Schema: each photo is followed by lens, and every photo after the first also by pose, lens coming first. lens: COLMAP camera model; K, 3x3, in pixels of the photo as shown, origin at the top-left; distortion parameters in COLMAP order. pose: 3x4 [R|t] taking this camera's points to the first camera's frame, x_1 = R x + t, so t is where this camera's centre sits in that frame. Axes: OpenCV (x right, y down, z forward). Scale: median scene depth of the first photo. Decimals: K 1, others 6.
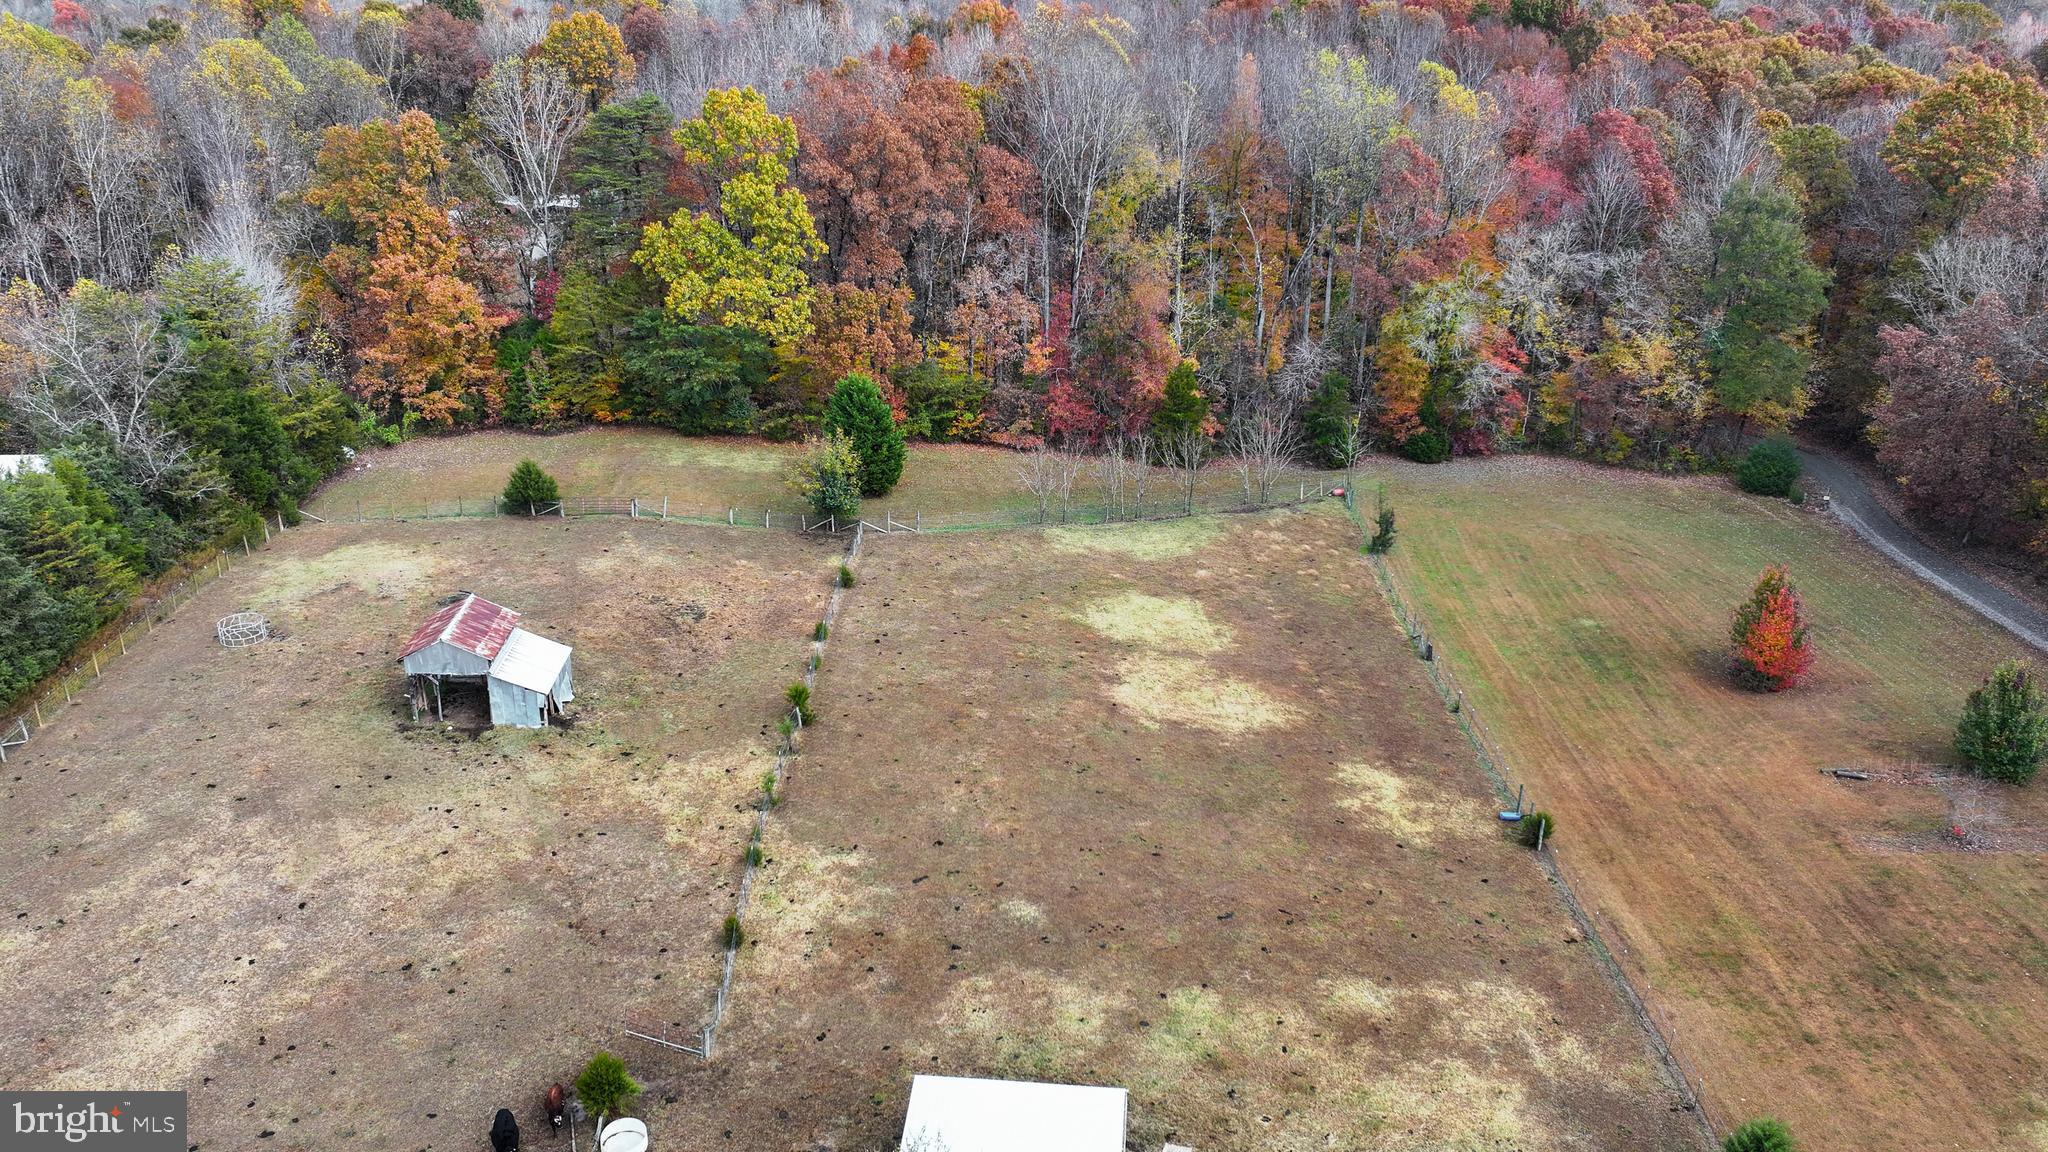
lens RADIAL K [[1680.2, 0, 1024.0], [0, 1680.2, 576.0], [0, 0, 1]] dist [0.089713, -0.001361]
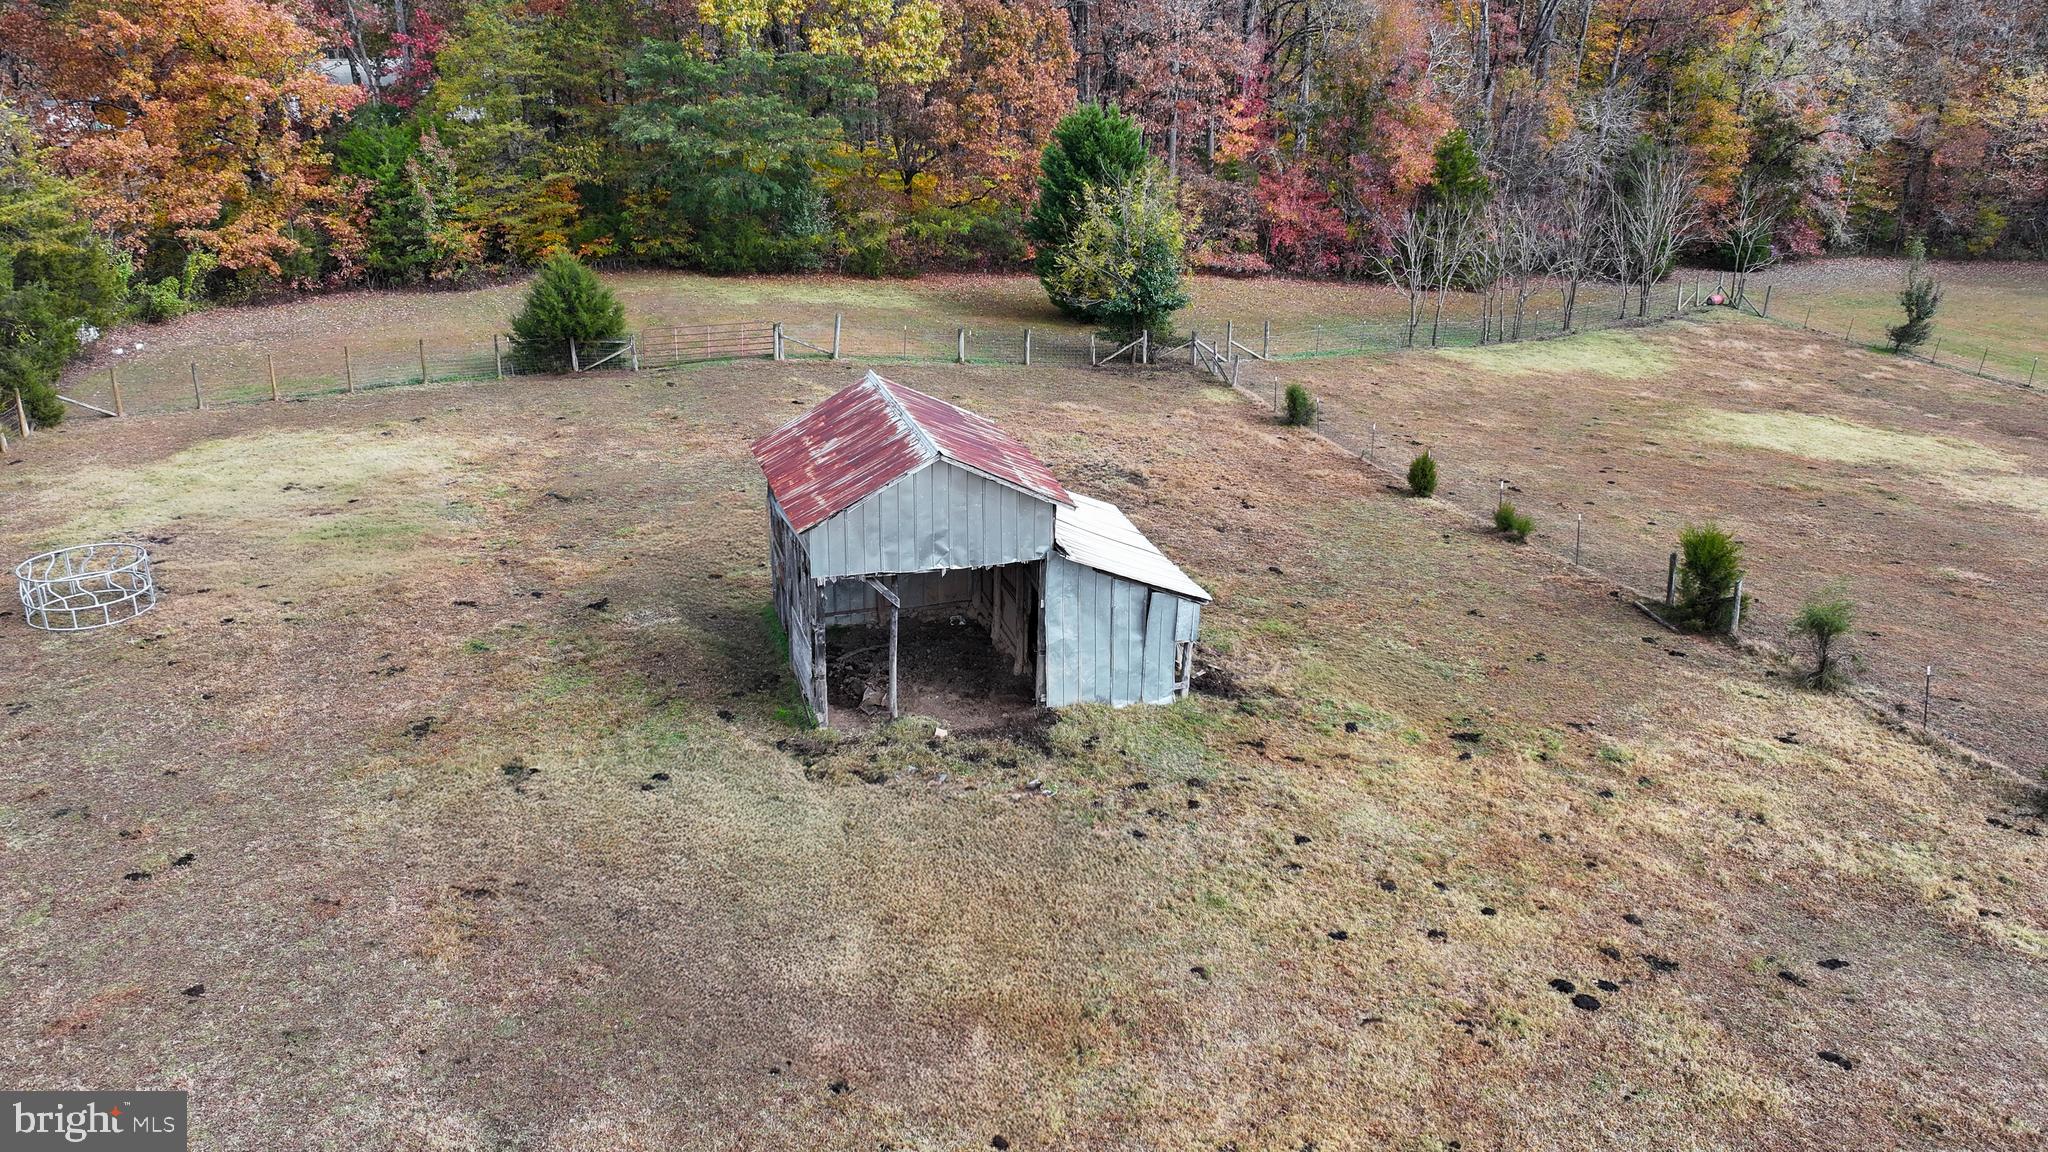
lens RADIAL K [[1680.2, 0, 1024.0], [0, 1680.2, 576.0], [0, 0, 1]] dist [0.089713, -0.001361]
pose [[0.965779, -0.098158, 0.240073, -0.247063], [0.105373, 0.994281, -0.017373, 0.040907], [-0.236995, 0.042076, 0.970599, 0.413654]]
